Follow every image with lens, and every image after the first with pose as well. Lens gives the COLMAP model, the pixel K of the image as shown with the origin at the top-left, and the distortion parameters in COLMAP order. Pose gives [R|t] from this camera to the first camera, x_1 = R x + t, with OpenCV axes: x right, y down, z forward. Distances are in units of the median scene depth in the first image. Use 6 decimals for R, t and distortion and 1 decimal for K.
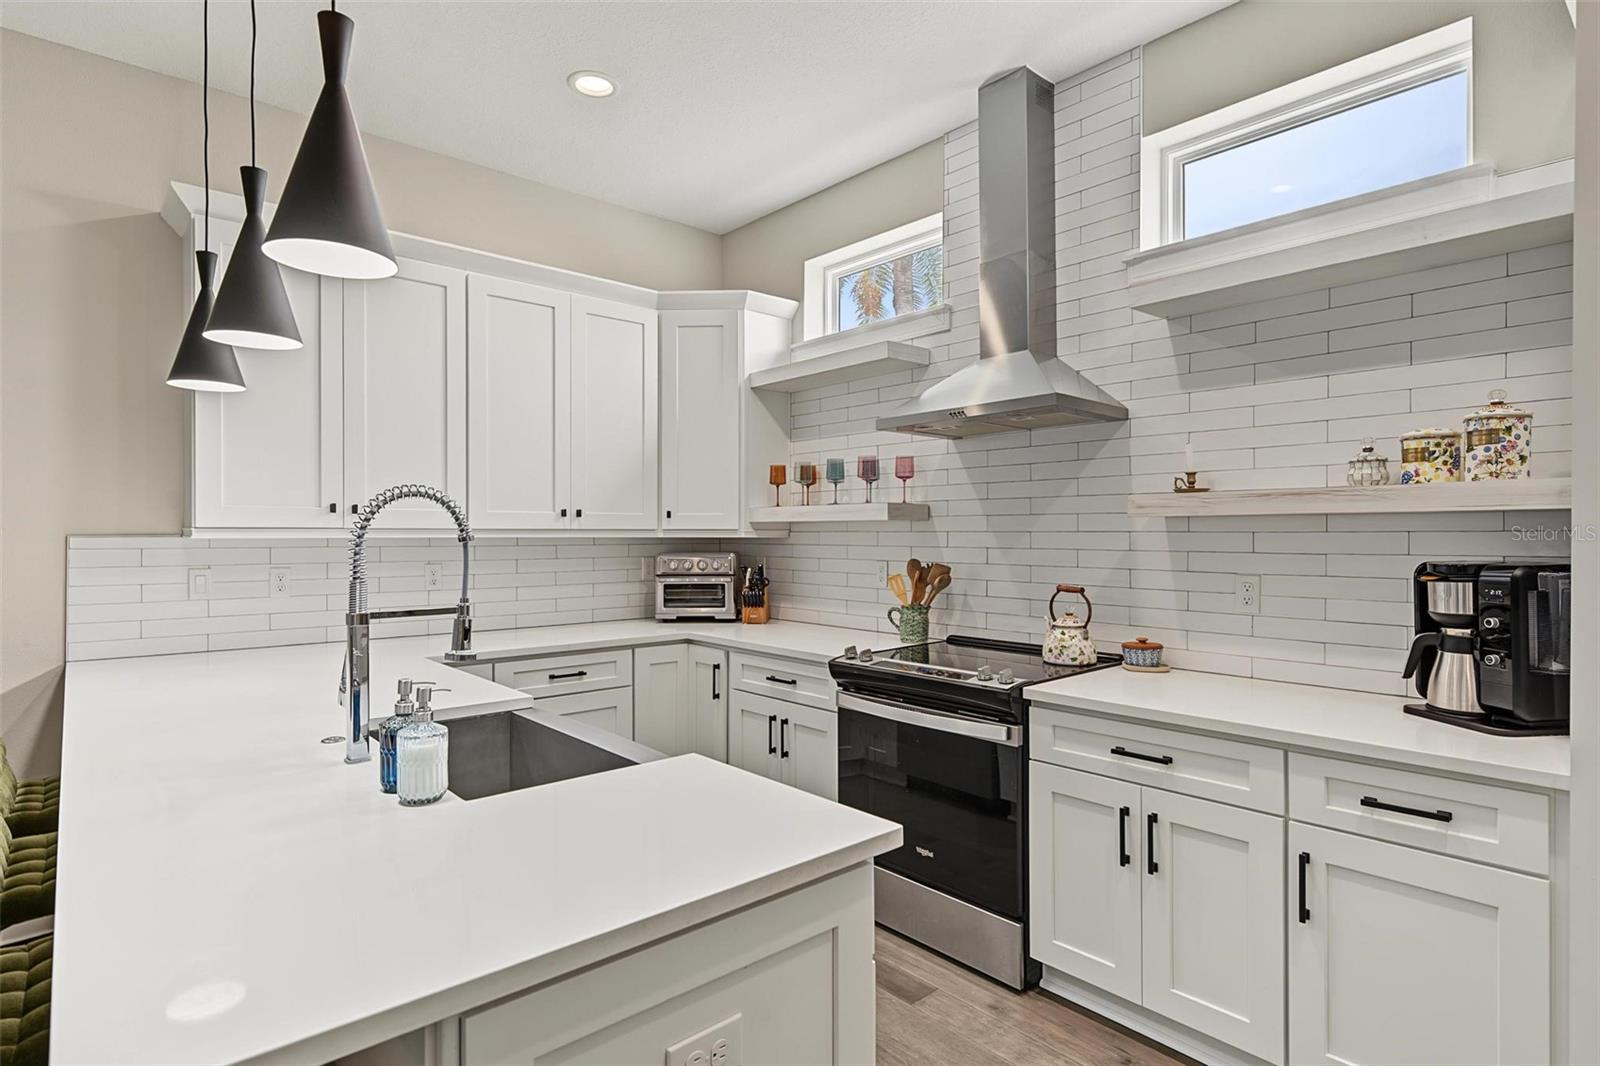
lens RADIAL K [[818.9, 0, 791.1], [0, 818.9, 541.6], [0, 0, 1]] dist [0.000137, -0.003968]
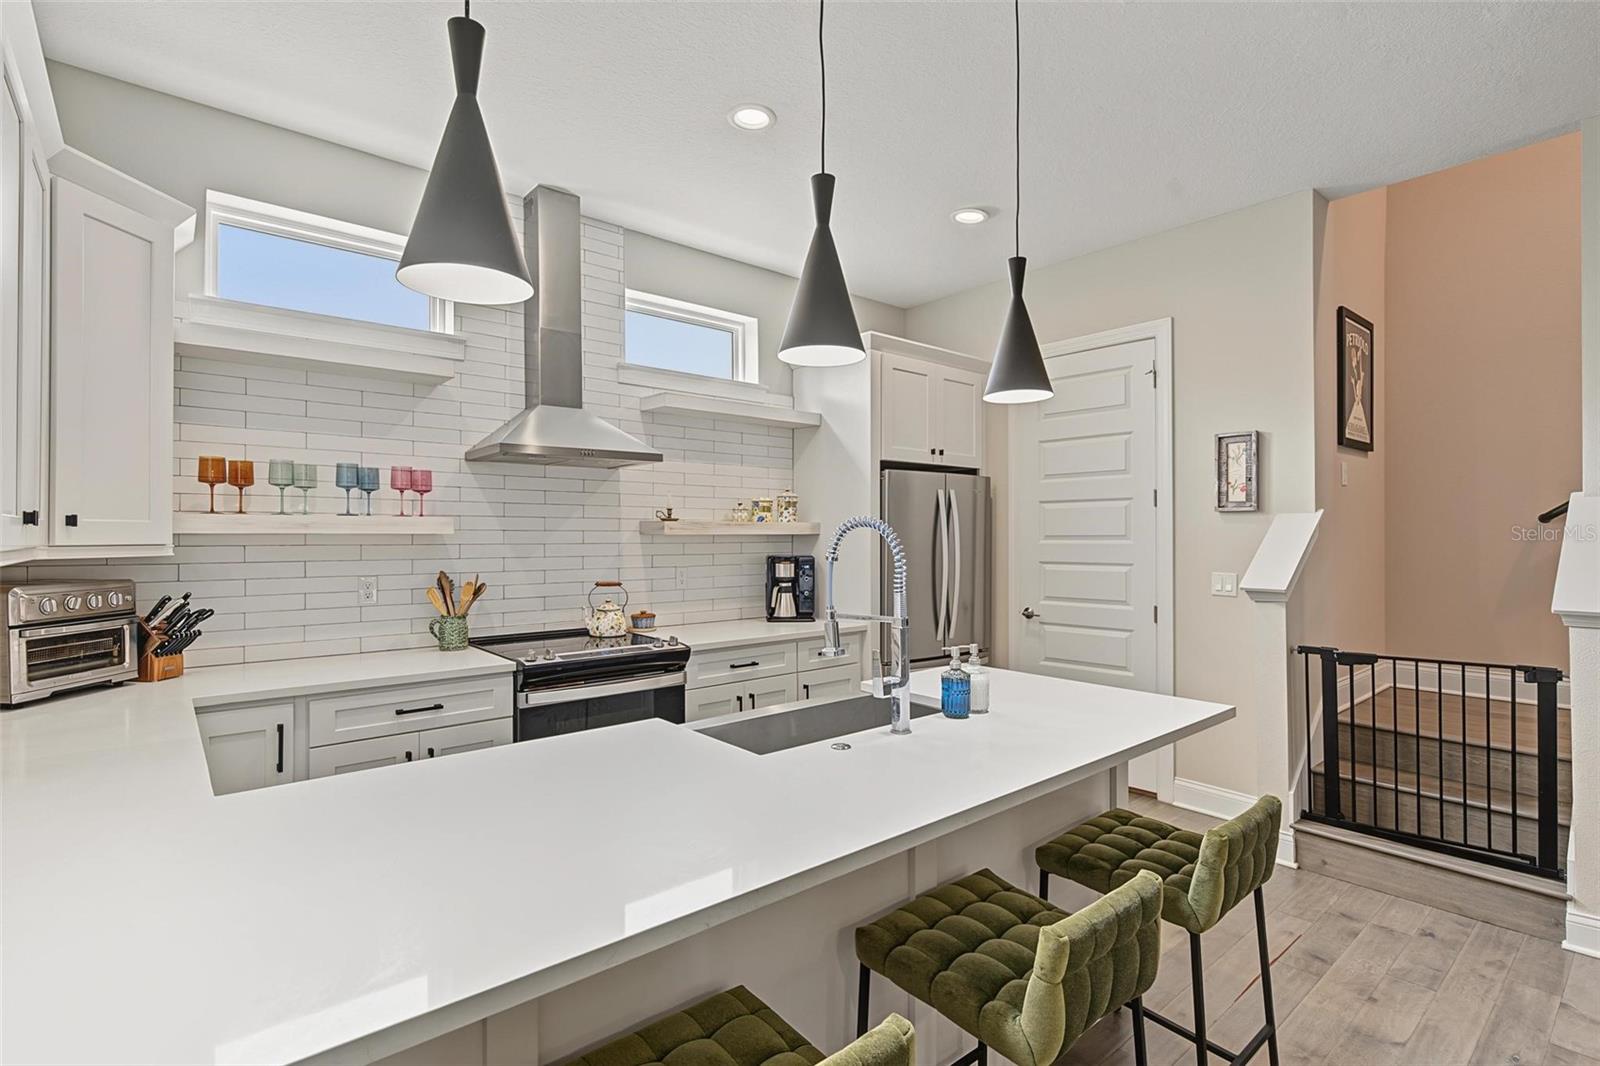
lens RADIAL K [[764.7, 0, 804.4], [0, 764.7, 533.8], [0, 0, 1]] dist [0.005143, 0.000881]
pose [[0.005733, 0.000270, 0.999984, -0.941971], [0.009230, 0.999957, -0.000323, -0.024685], [-0.999941, 0.009232, 0.005730, 0.613549]]
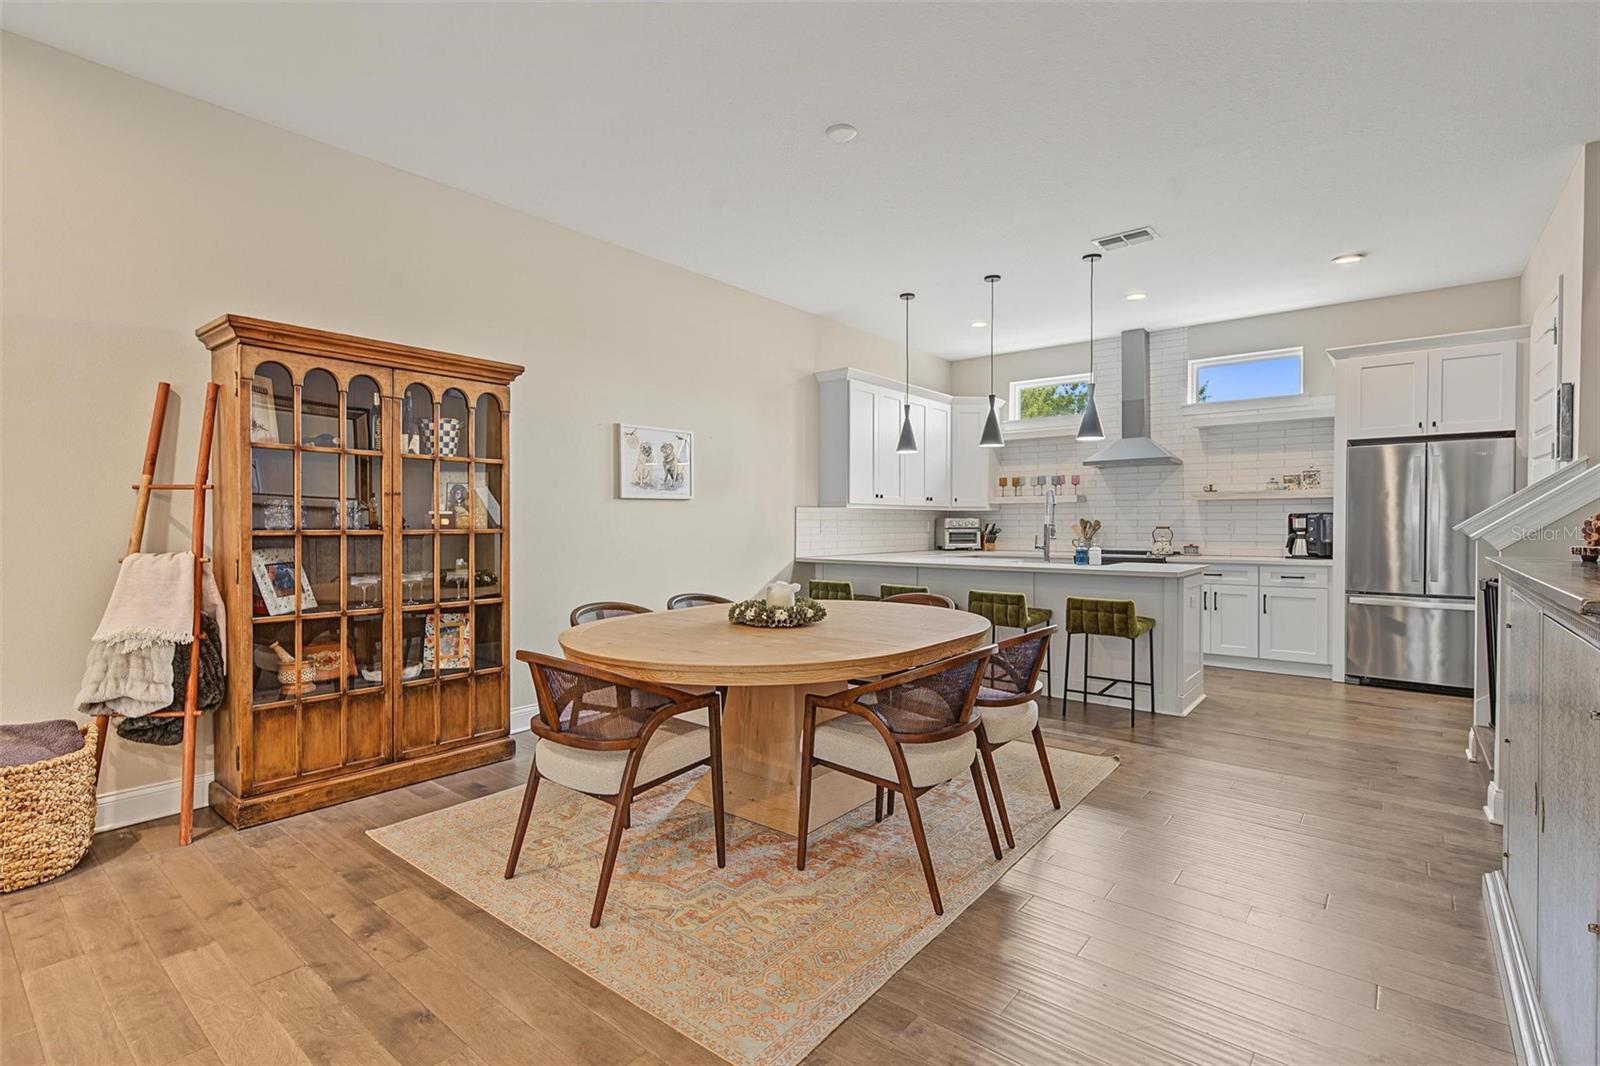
lens RADIAL K [[764.7, 0, 789.0], [0, 764.7, 533.4], [0, 0, 1]] dist [0.005143, 0.000881]
pose [[0.984888, -0.003483, 0.173155, -1.230593], [0.002876, 0.999989, 0.003751, 0.061604], [-0.173166, -0.003197, 0.984887, -1.190269]]
